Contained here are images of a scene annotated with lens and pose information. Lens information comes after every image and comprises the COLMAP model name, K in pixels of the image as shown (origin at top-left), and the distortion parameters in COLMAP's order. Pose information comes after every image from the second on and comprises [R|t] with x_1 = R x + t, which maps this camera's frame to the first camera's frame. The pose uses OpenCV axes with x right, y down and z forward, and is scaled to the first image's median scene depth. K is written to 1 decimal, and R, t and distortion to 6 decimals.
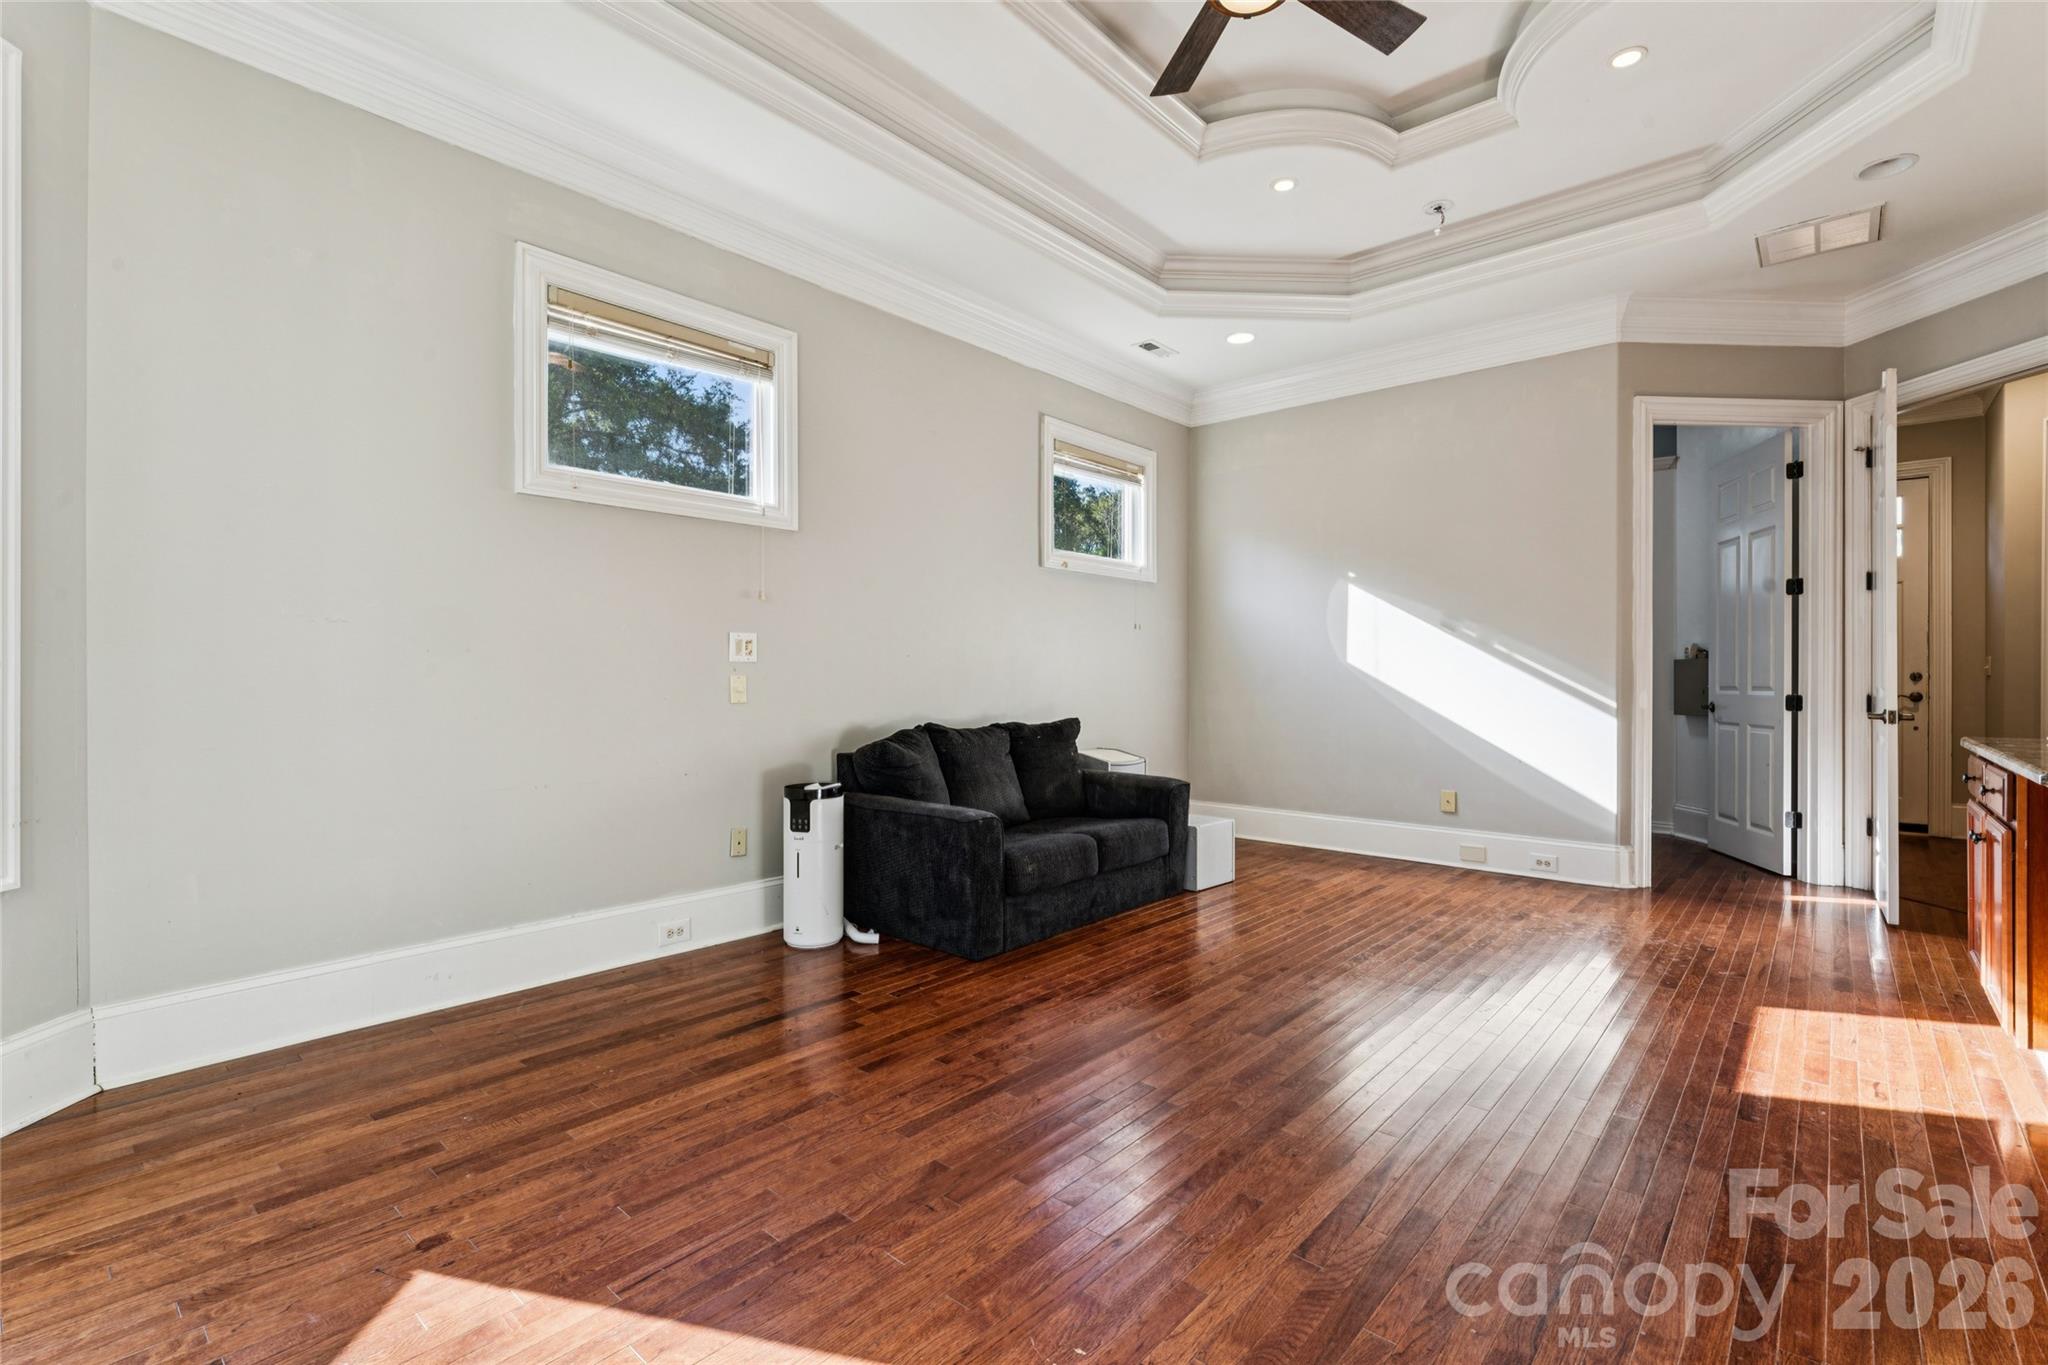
lens RADIAL K [[926.3, 0, 1026.2], [0, 926.3, 675.8], [0, 0, 1]] dist [0.000979, -0.001437]
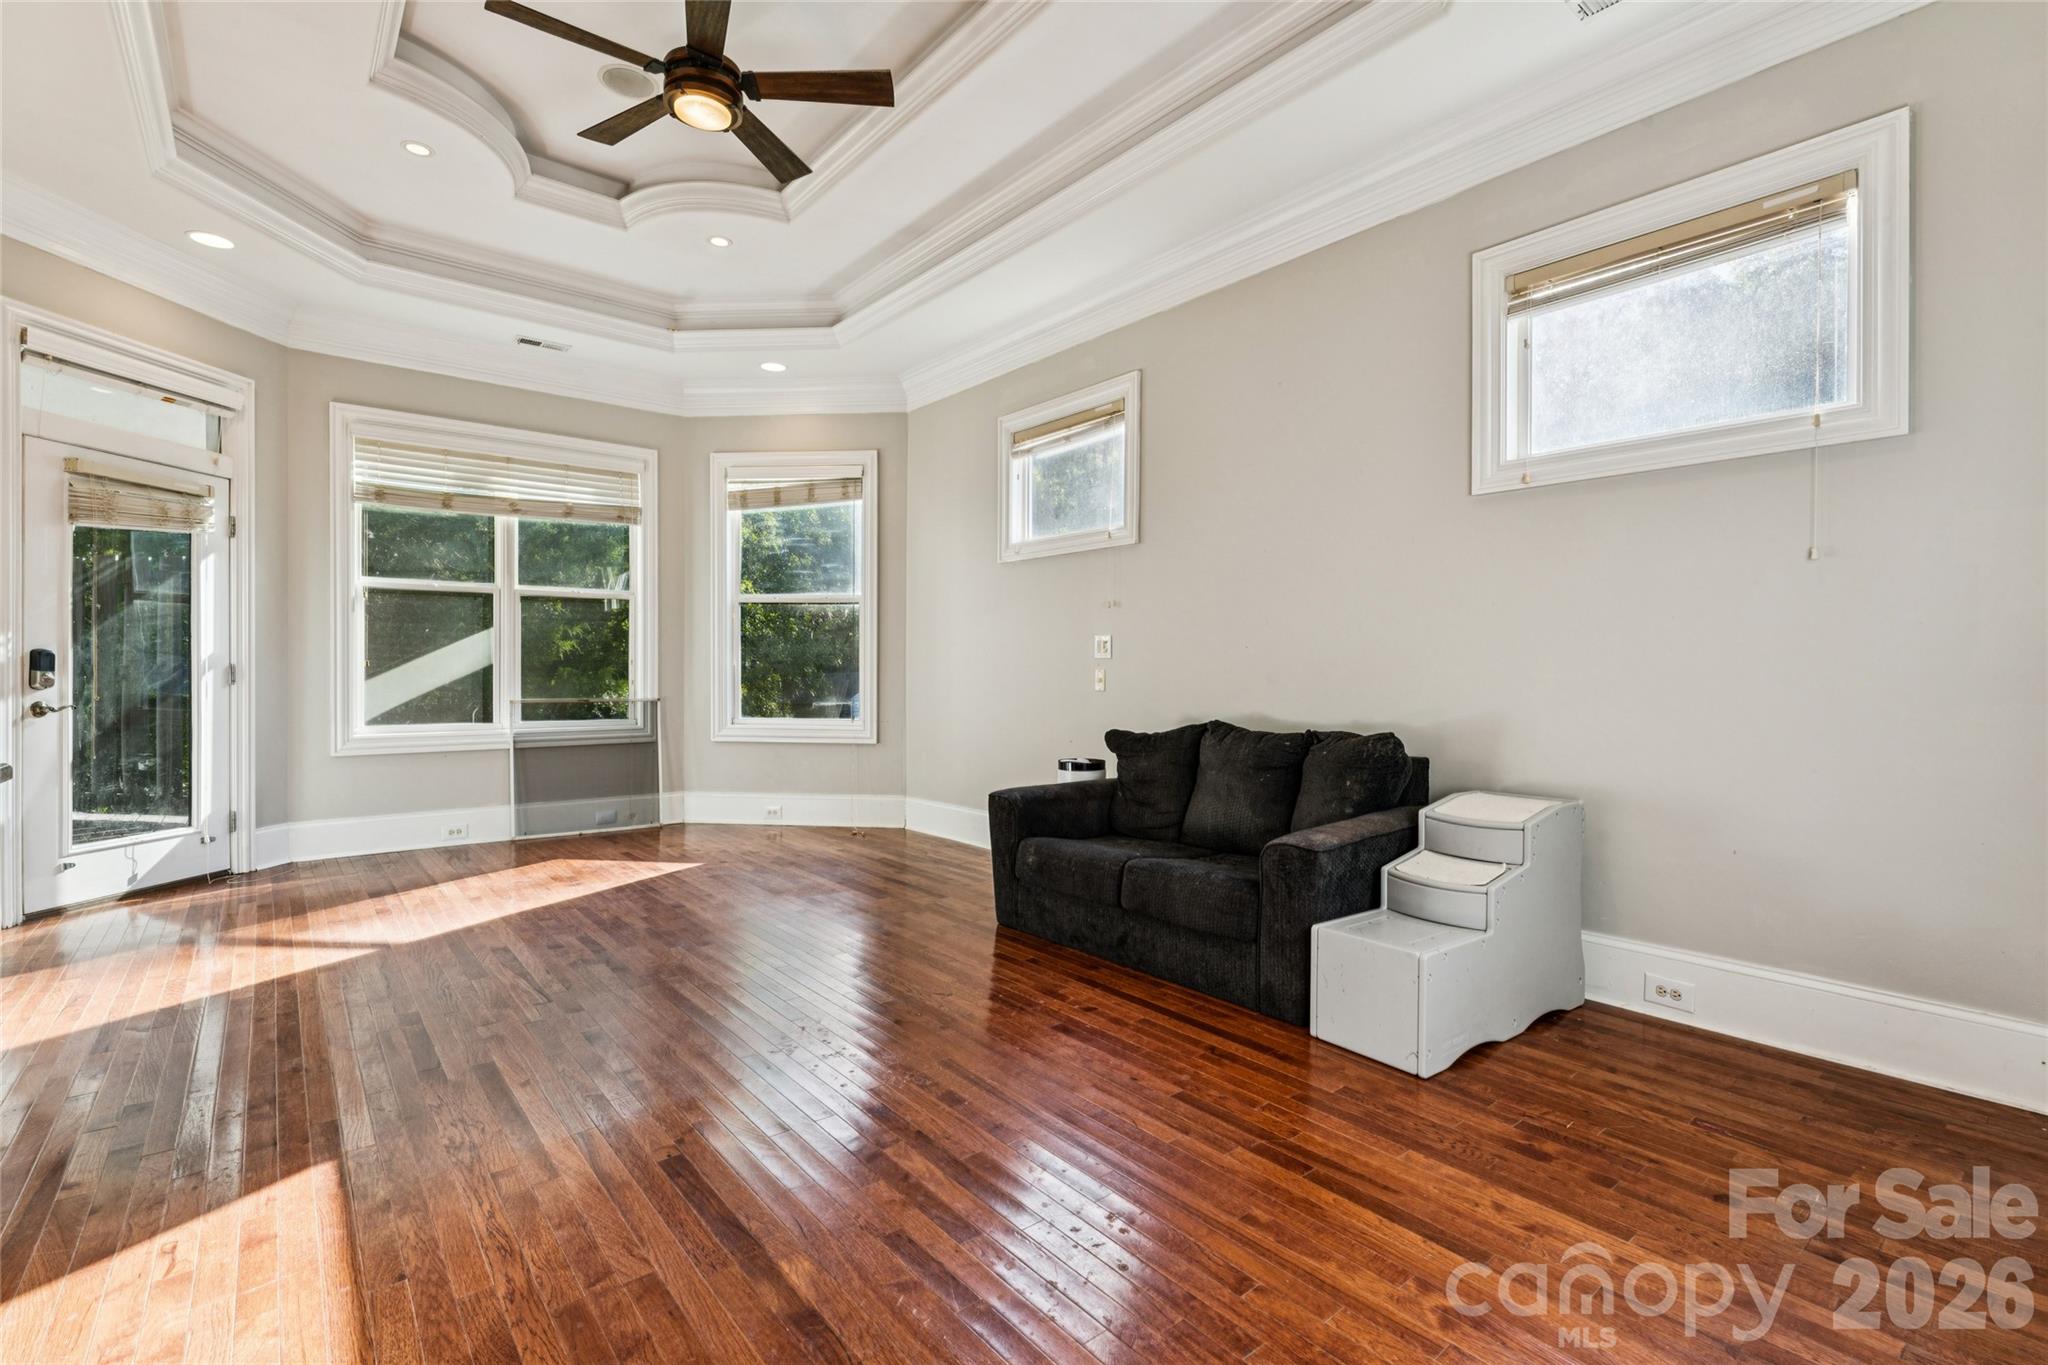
lens RADIAL K [[926.3, 0, 1028.0], [0, 926.3, 678.0], [0, 0, 1]] dist [0.000979, -0.001437]
pose [[-0.161624, 0.002915, -0.986848, 0.940726], [-0.005548, 0.999977, 0.003862, 0.007403], [0.986837, 0.006099, -0.161604, 1.094737]]
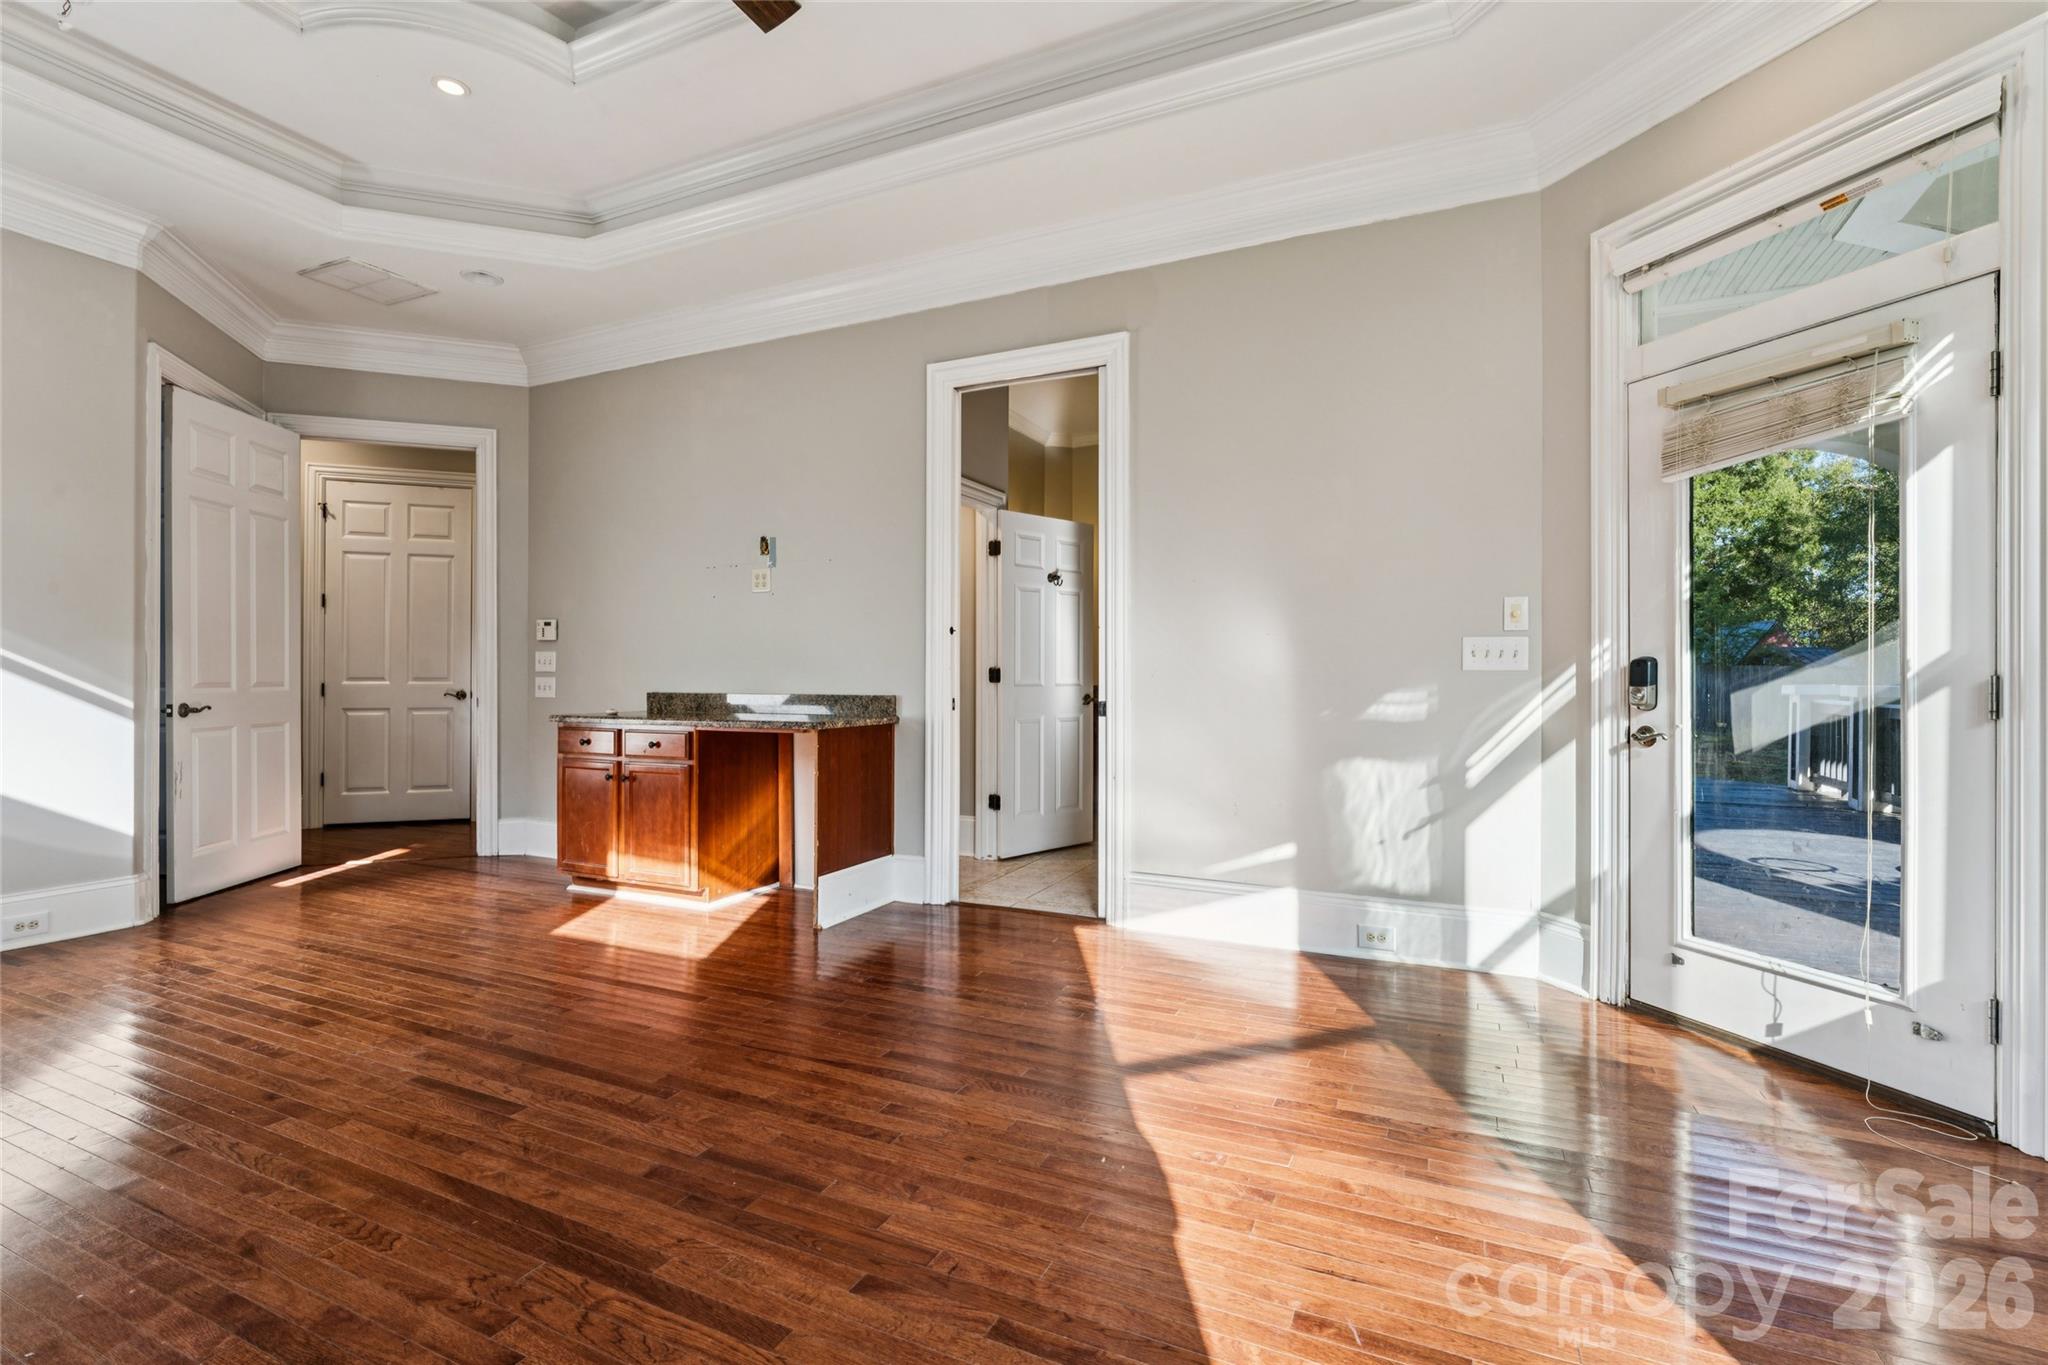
lens RADIAL K [[926.3, 0, 1021.5], [0, 926.3, 676.3], [0, 0, 1]] dist [0.000979, -0.001437]
pose [[-0.278533, -0.004095, 0.960418, -0.474121], [-0.002960, 0.999990, 0.003406, 0.000230], [-0.960422, -0.001894, -0.278542, 0.576095]]
